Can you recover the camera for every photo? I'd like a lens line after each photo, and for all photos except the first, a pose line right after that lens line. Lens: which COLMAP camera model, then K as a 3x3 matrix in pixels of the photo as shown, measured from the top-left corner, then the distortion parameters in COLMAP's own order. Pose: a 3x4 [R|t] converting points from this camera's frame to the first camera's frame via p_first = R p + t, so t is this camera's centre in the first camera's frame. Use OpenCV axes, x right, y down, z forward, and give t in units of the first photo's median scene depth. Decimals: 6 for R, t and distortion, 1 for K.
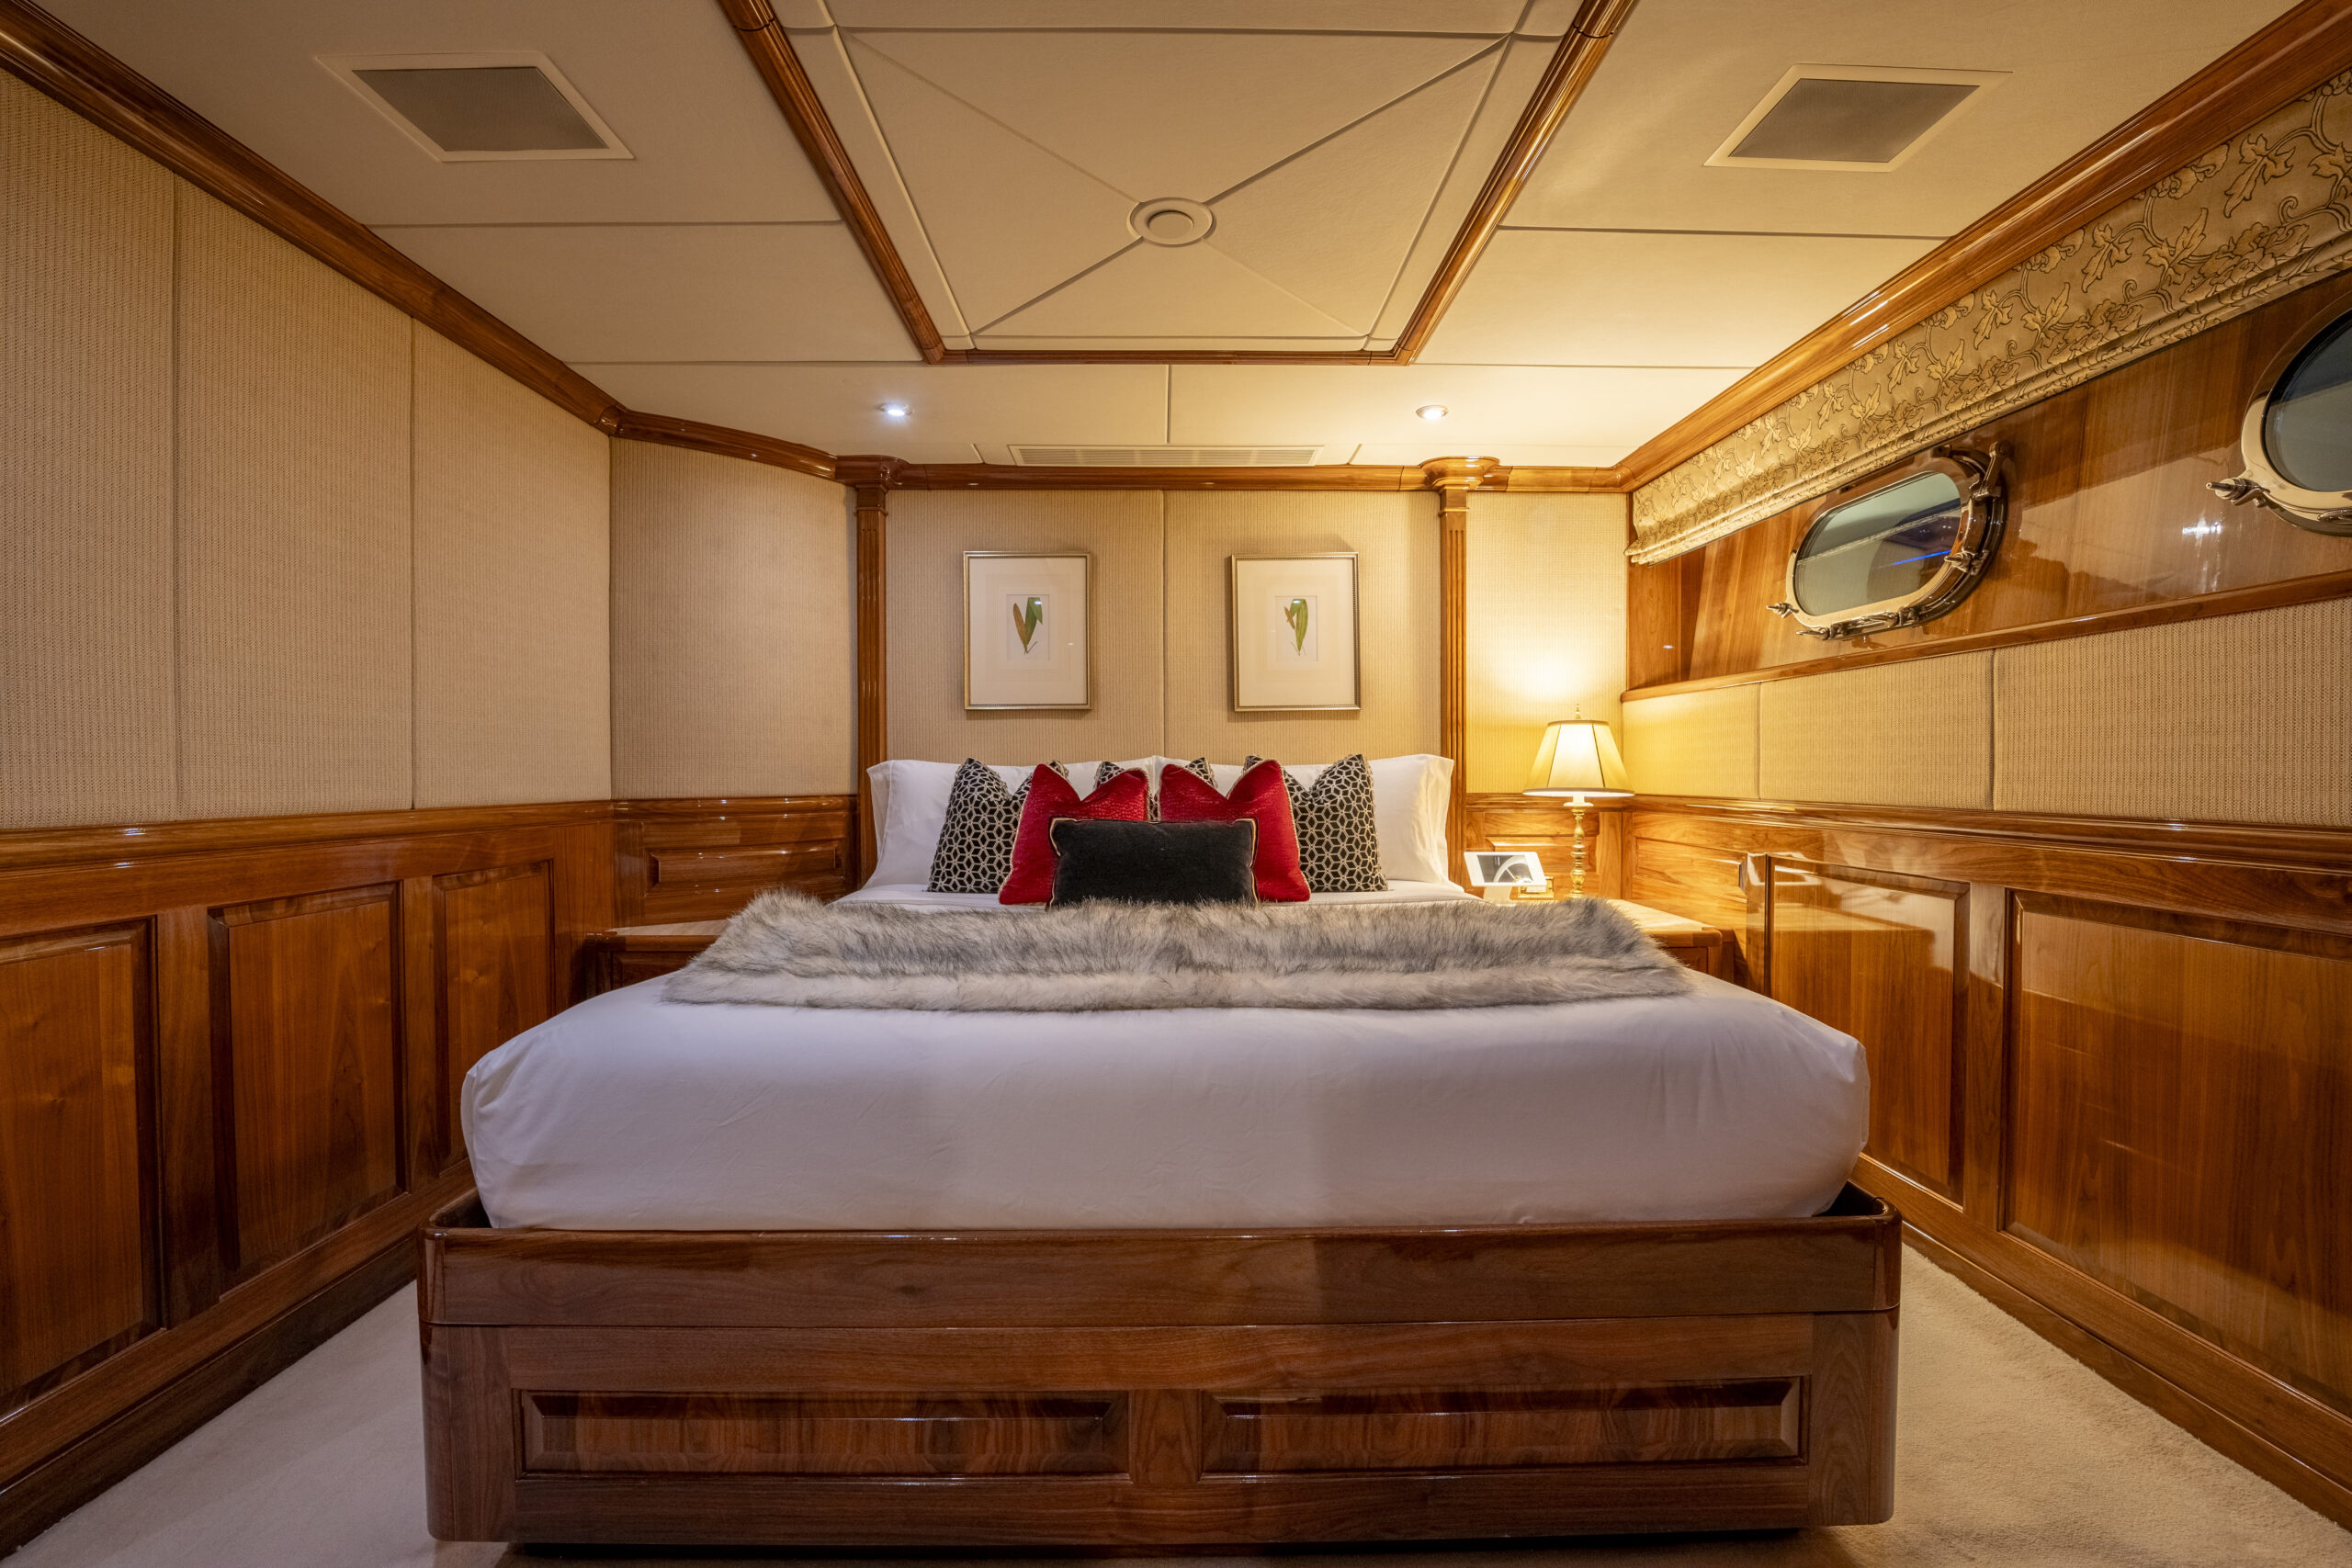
lens RADIAL K [[963.8, 0, 1172.4], [0, 963.8, 783.9], [0, 0, 1]] dist [-0.015372, 0.001768]
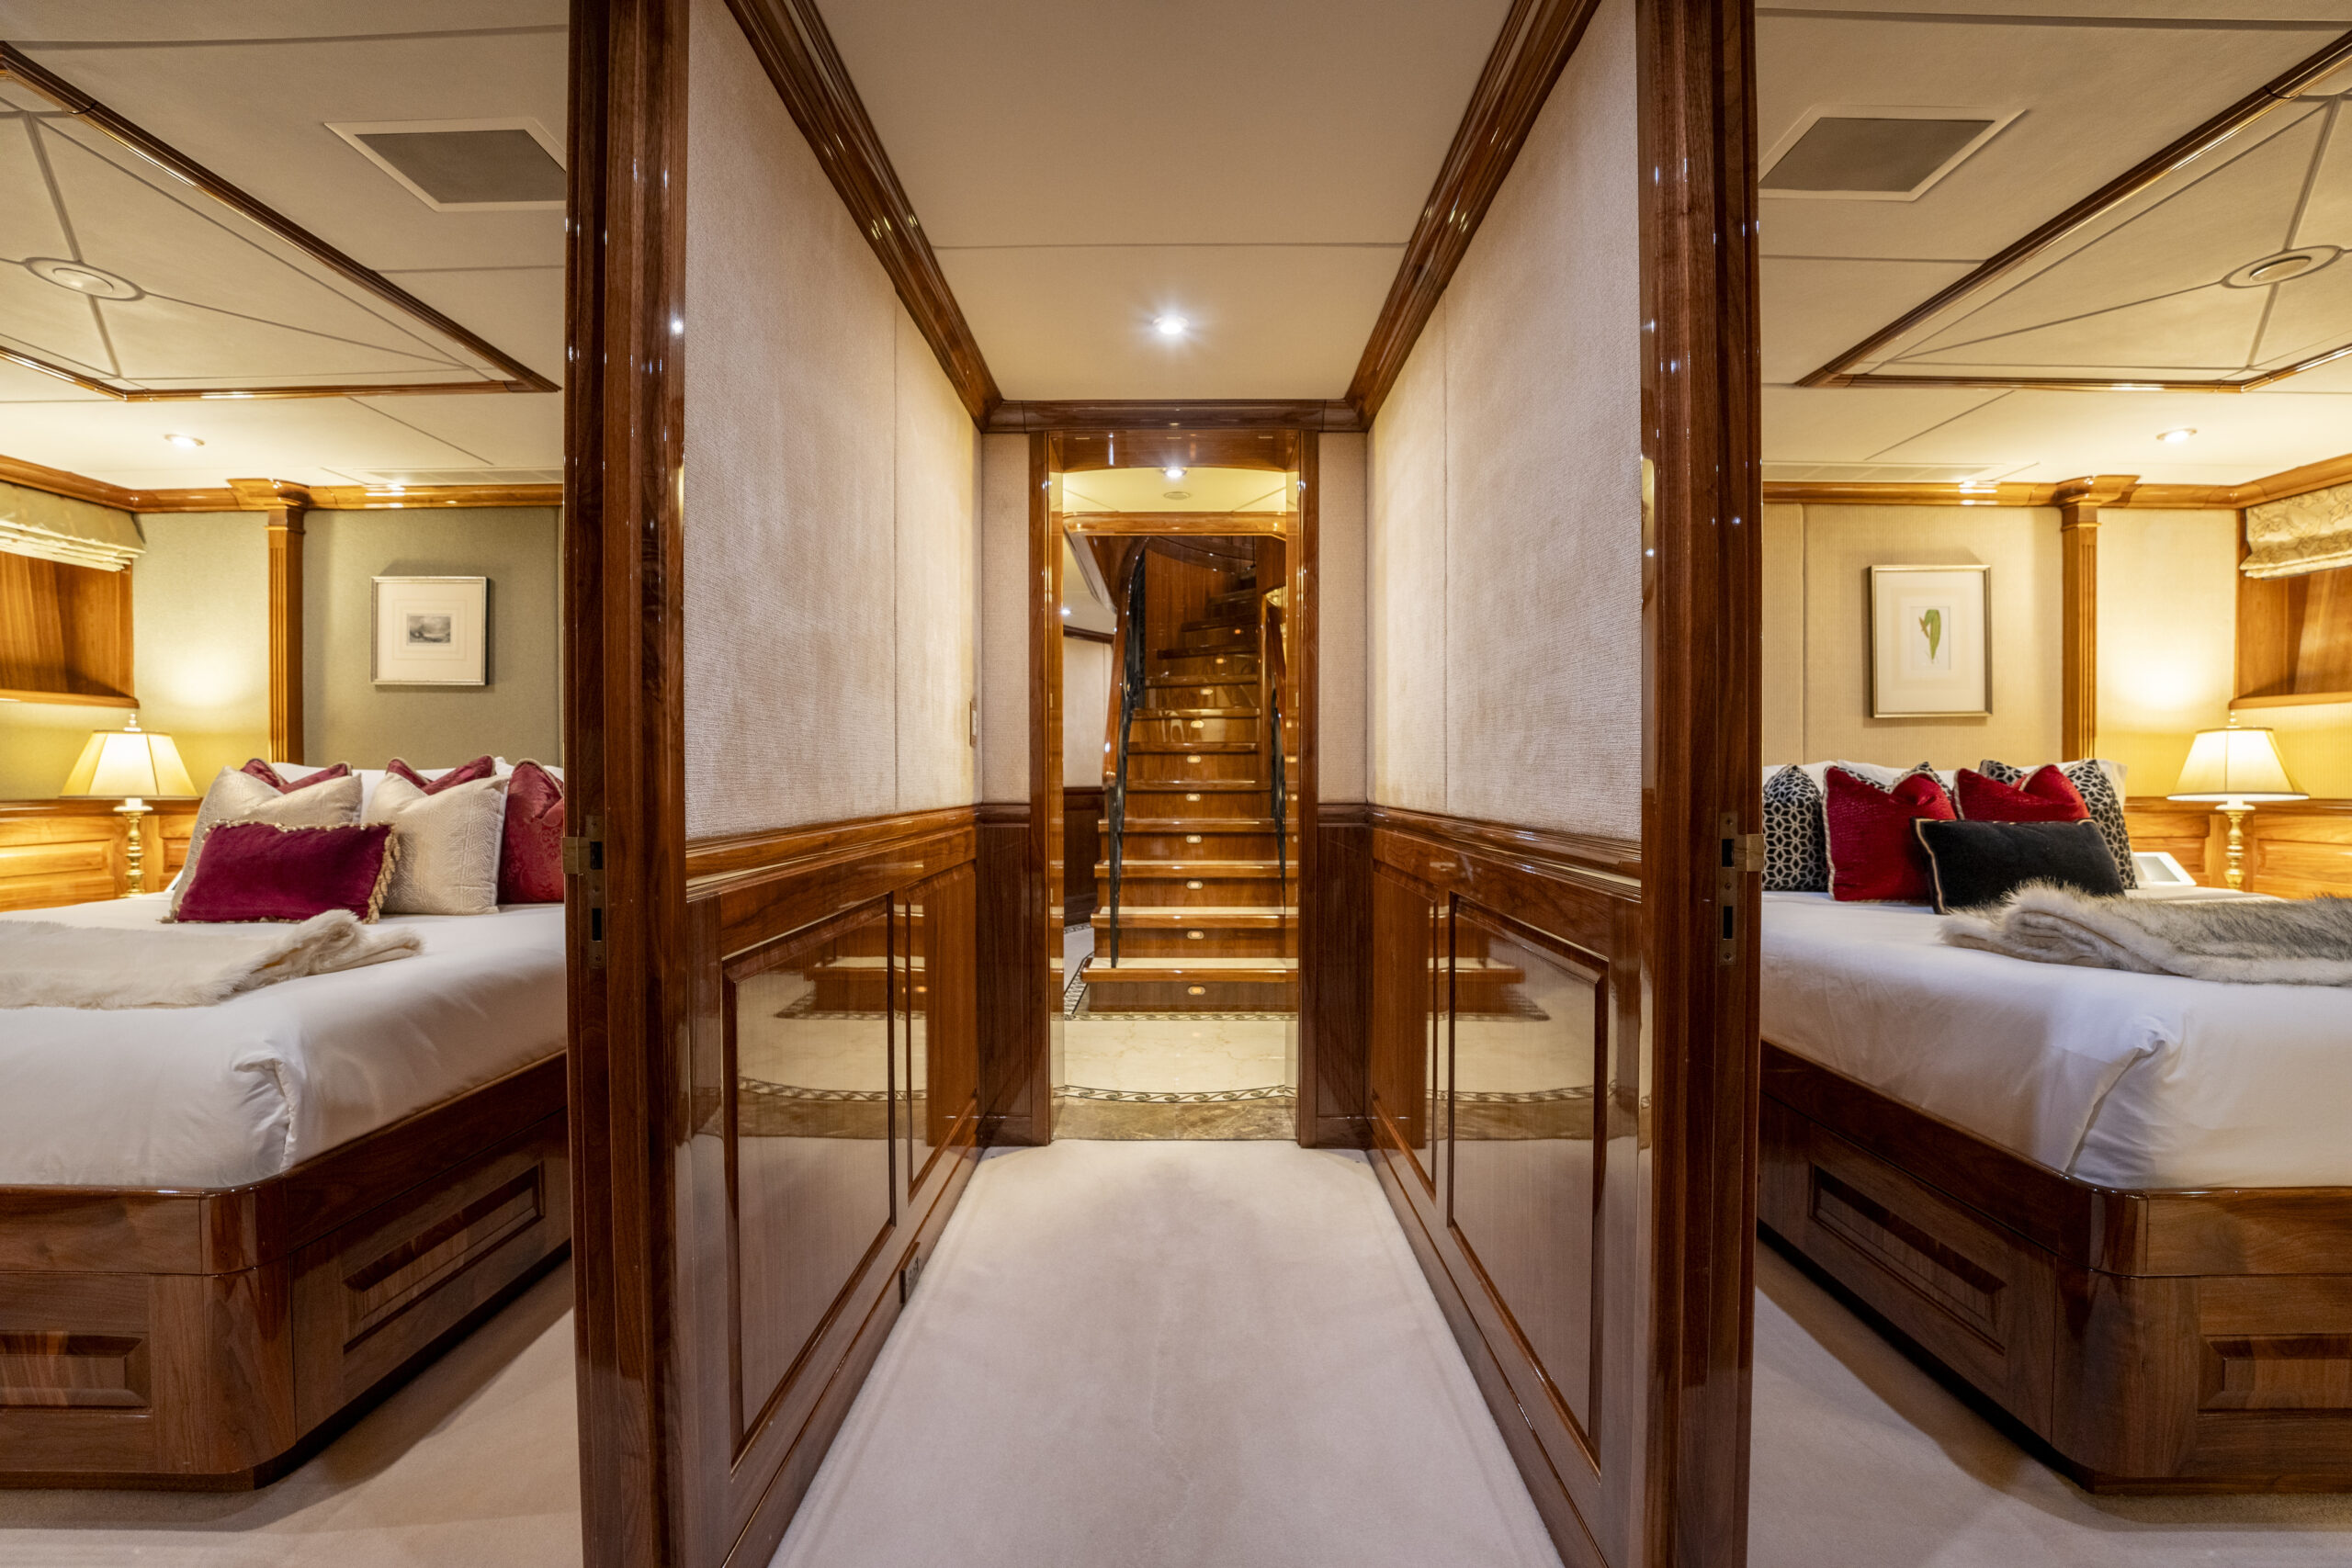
lens RADIAL K [[963.8, 0, 1180.9], [0, 963.8, 780.7], [0, 0, 1]] dist [-0.015372, 0.001768]
pose [[0.999971, 0.004396, -0.006232, -0.677083], [-0.004428, 0.999977, -0.005097, 0.002236], [0.006210, 0.005124, 0.999968, -0.037698]]
